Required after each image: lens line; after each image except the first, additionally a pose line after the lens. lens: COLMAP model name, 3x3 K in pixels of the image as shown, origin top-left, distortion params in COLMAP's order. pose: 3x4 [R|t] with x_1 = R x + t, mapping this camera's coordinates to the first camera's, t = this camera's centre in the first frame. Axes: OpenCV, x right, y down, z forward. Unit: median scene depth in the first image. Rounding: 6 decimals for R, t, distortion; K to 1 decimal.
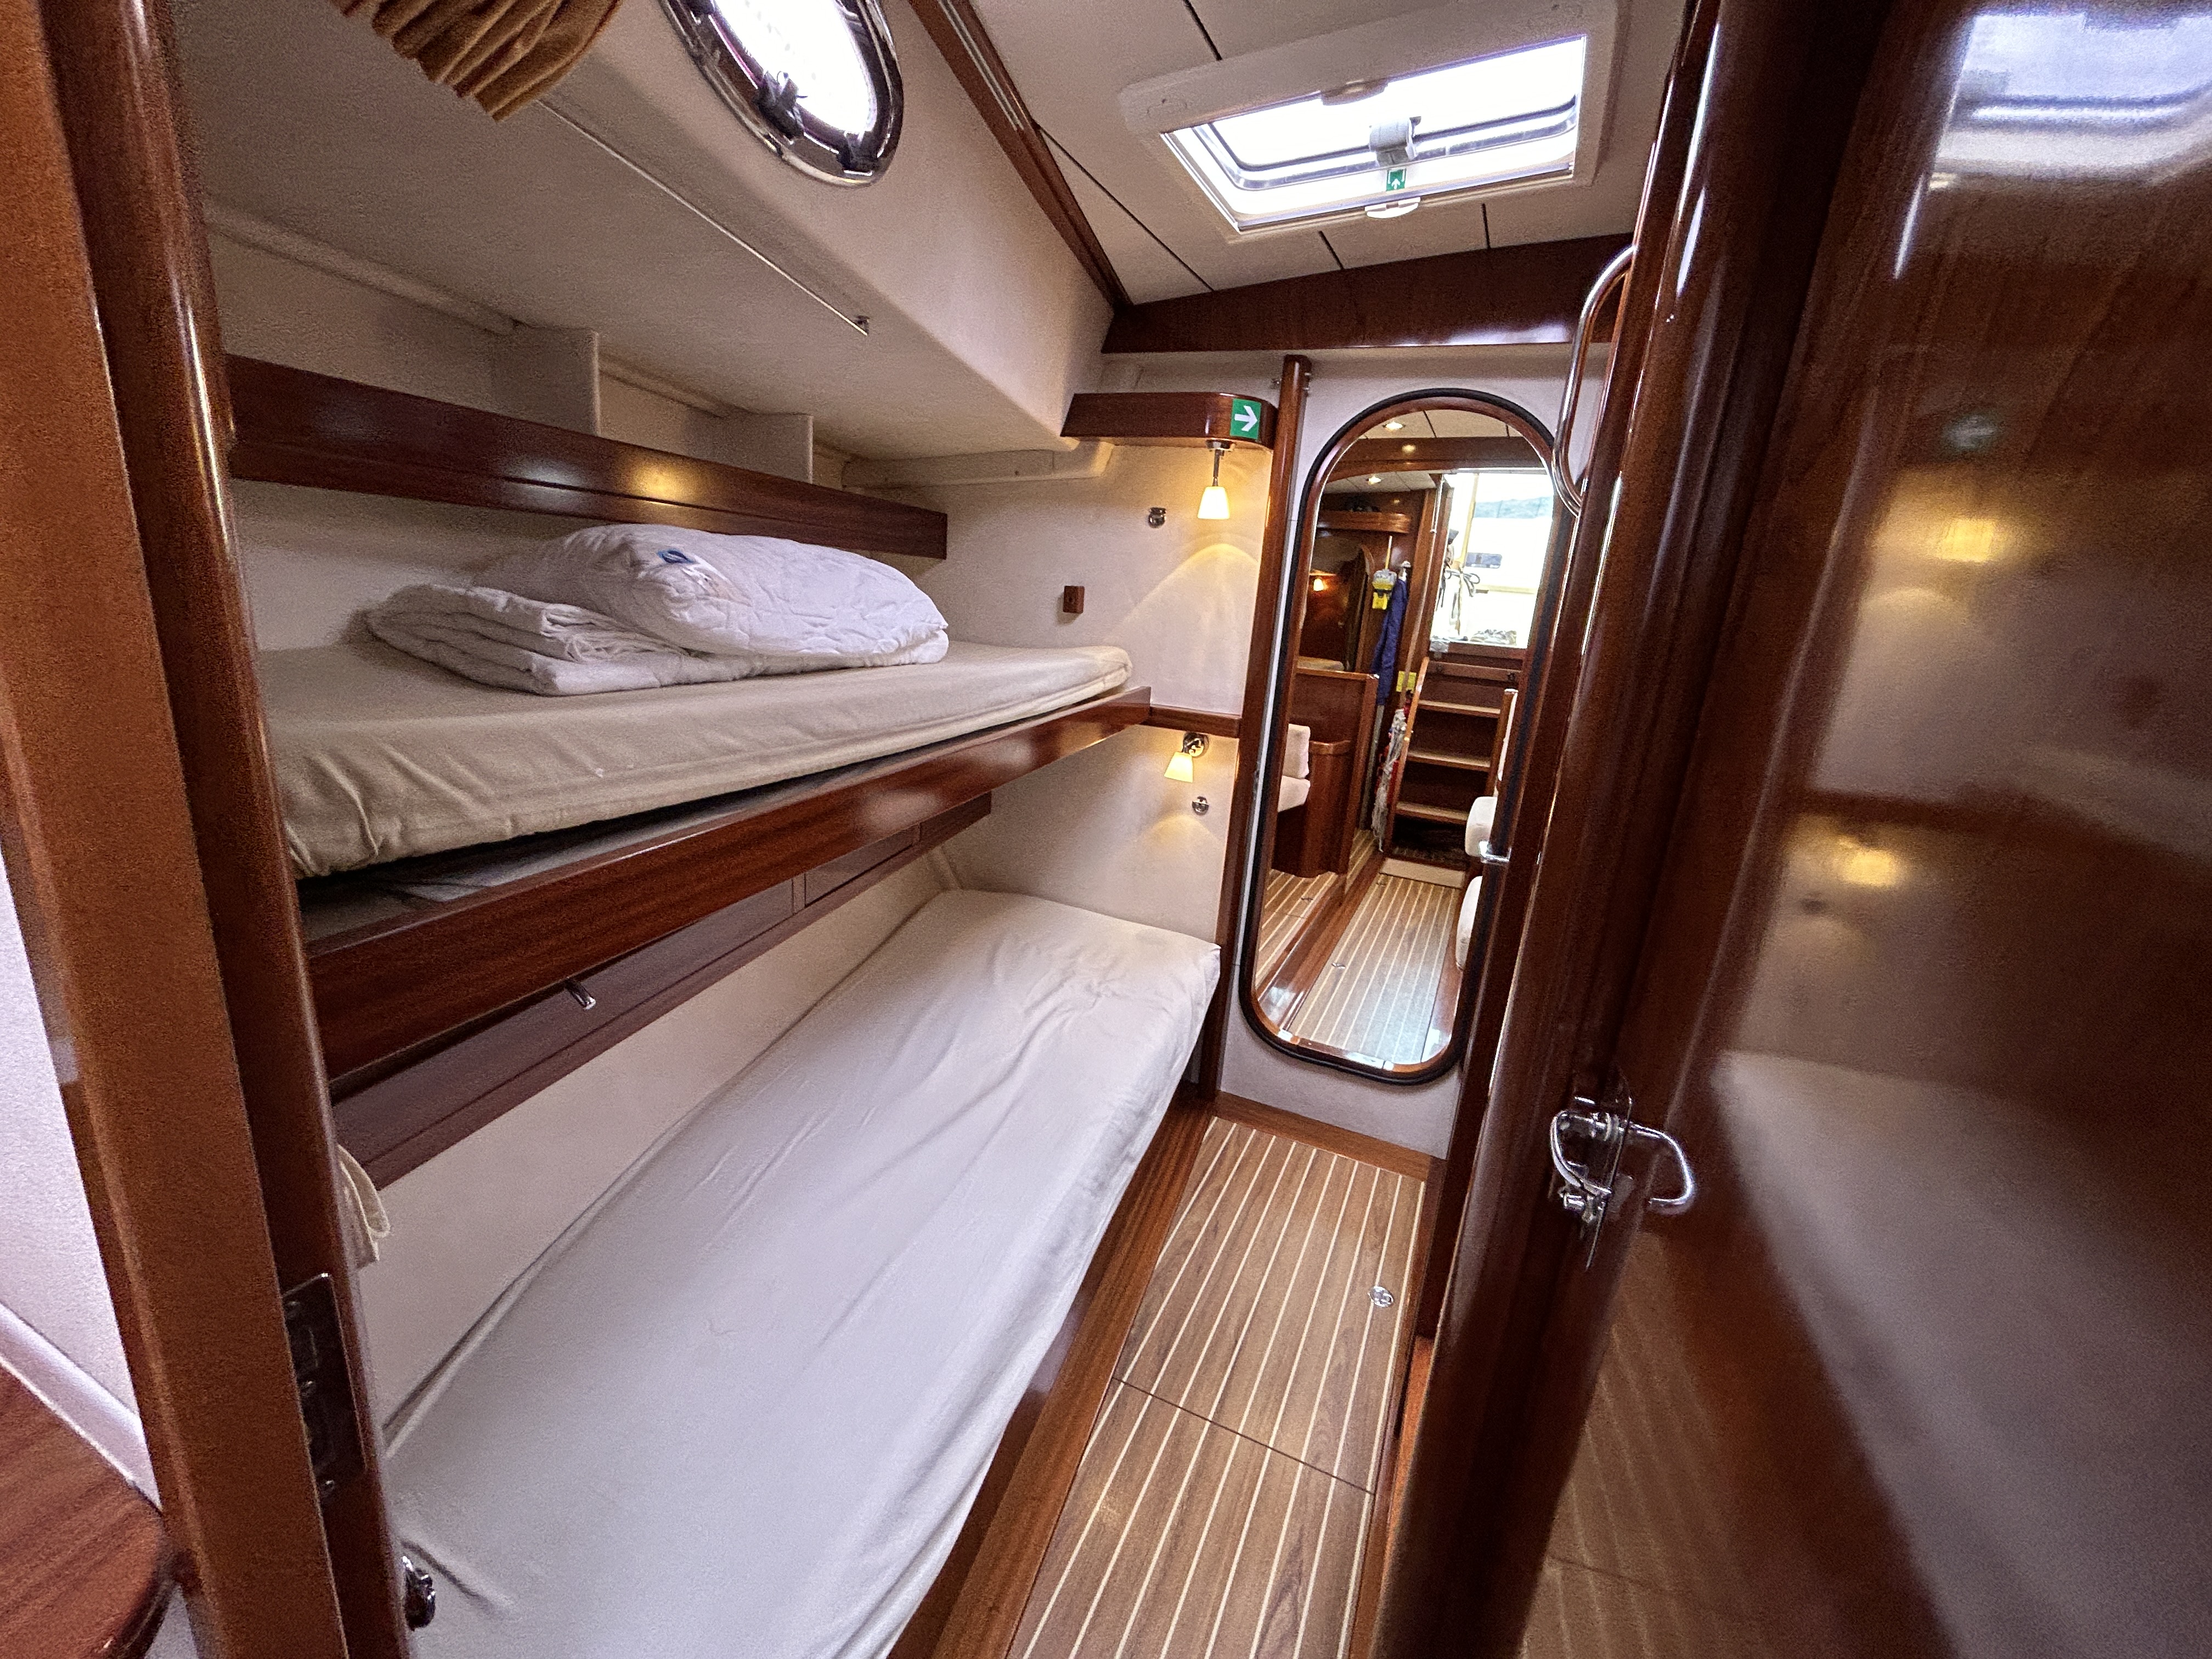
lens RADIAL K [[901.4, 0, 1100.0], [0, 901.4, 827.7], [0, 0, 1]] dist [-0.001711, -0.000043]
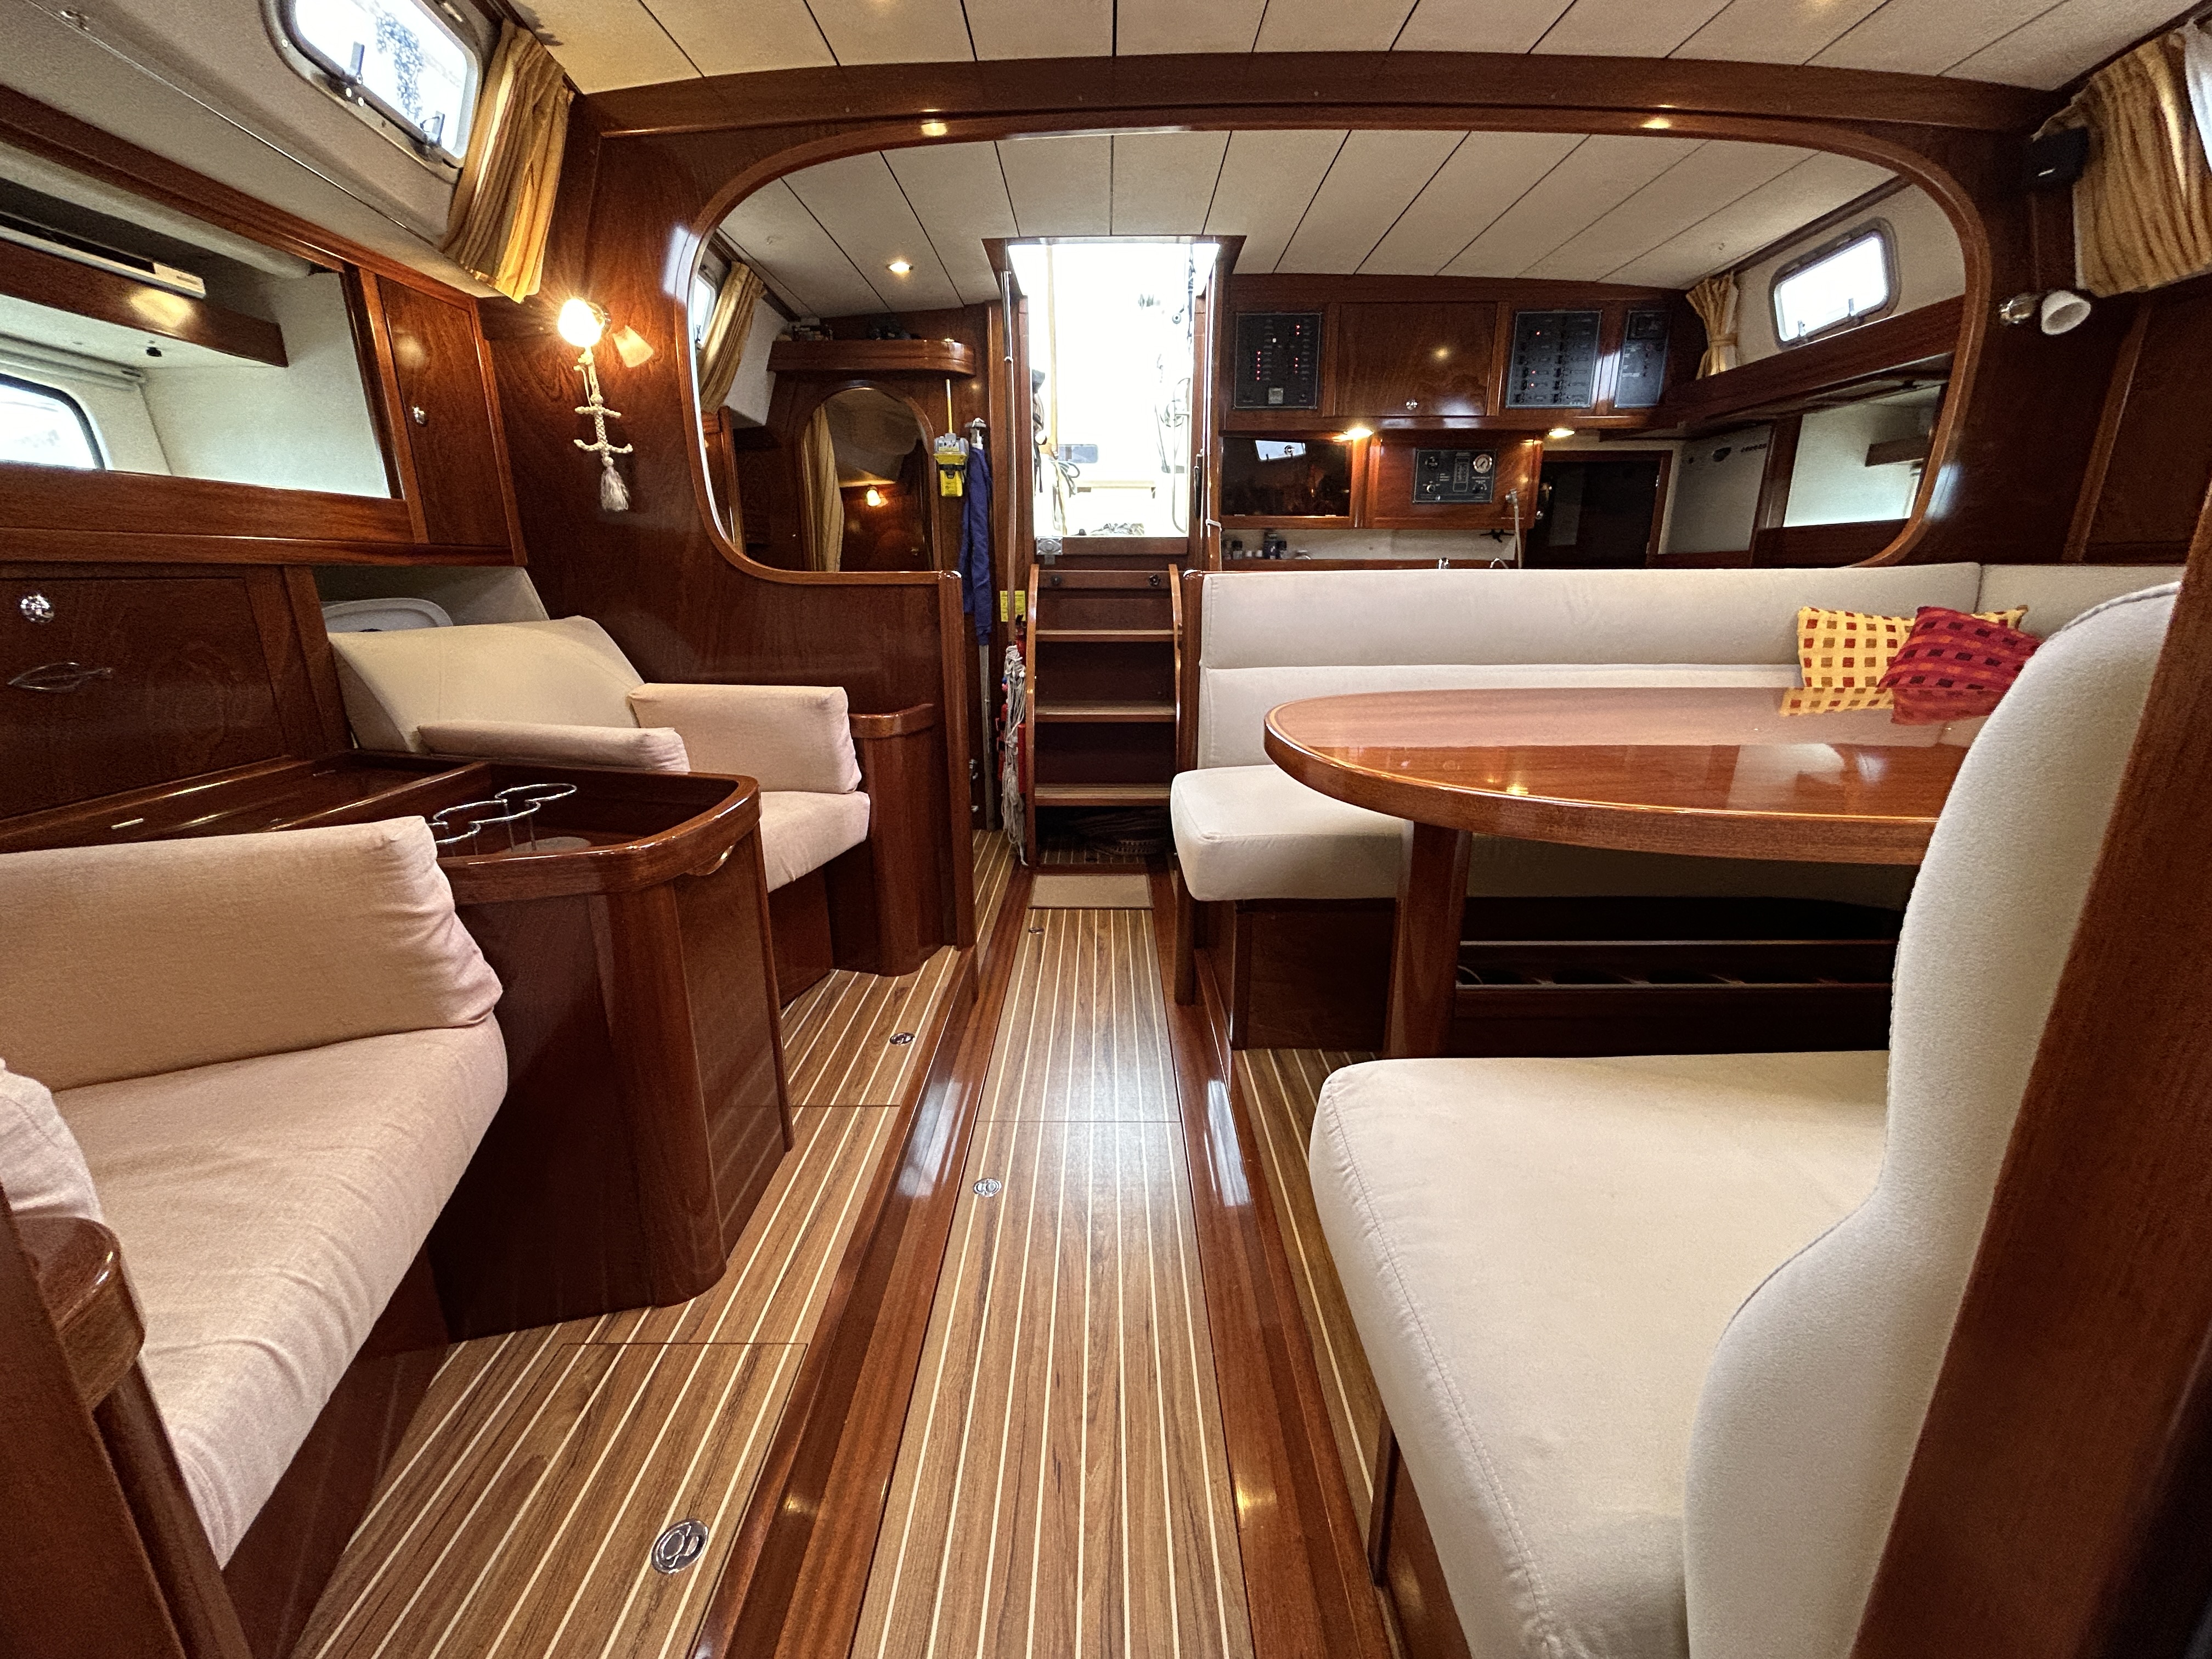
lens RADIAL K [[901.4, 0, 1106.3], [0, 901.4, 826.5], [0, 0, 1]] dist [-0.001711, -0.000043]
pose [[0.905277, -0.190599, 0.379665, 0.123301], [0.180548, 0.981593, 0.062277, -0.031599], [-0.384547, 0.012170, 0.923025, 0.375358]]
